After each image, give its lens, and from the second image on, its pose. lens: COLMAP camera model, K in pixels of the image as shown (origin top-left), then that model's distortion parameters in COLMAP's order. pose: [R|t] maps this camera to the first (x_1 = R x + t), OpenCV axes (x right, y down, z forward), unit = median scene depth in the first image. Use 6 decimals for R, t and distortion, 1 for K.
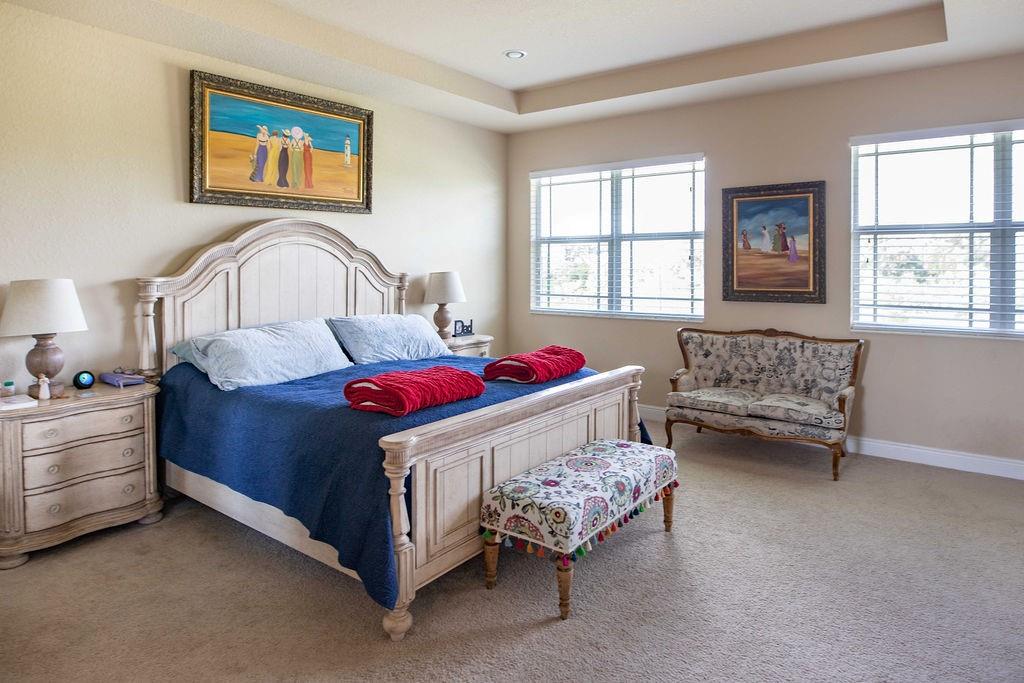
lens RADIAL K [[610.6, 0, 509.8], [0, 610.6, 276.6], [0, 0, 1]] dist [-0.011536, -0.001195]
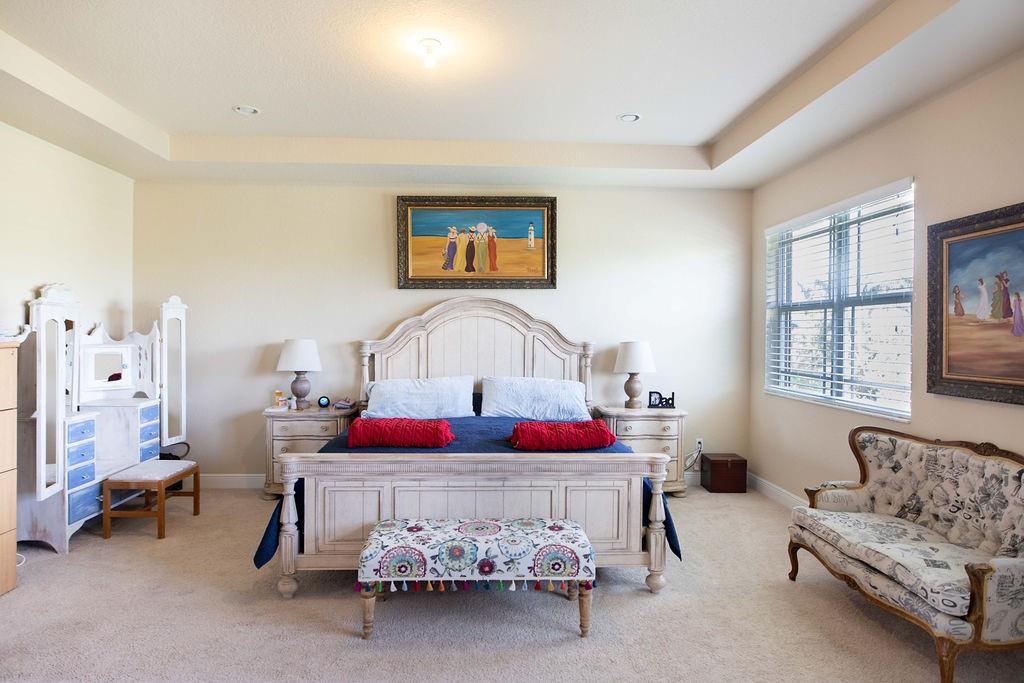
lens RADIAL K [[589.3, 0, 512.0], [0, 589.3, 341.5], [0, 0, 1]] dist [-0.018798, -0.001884]
pose [[0.647551, 0.019628, -0.761769, 0.592397], [-0.026089, 0.999653, 0.003580, -0.007727], [0.761575, 0.017555, 0.647839, 0.257013]]
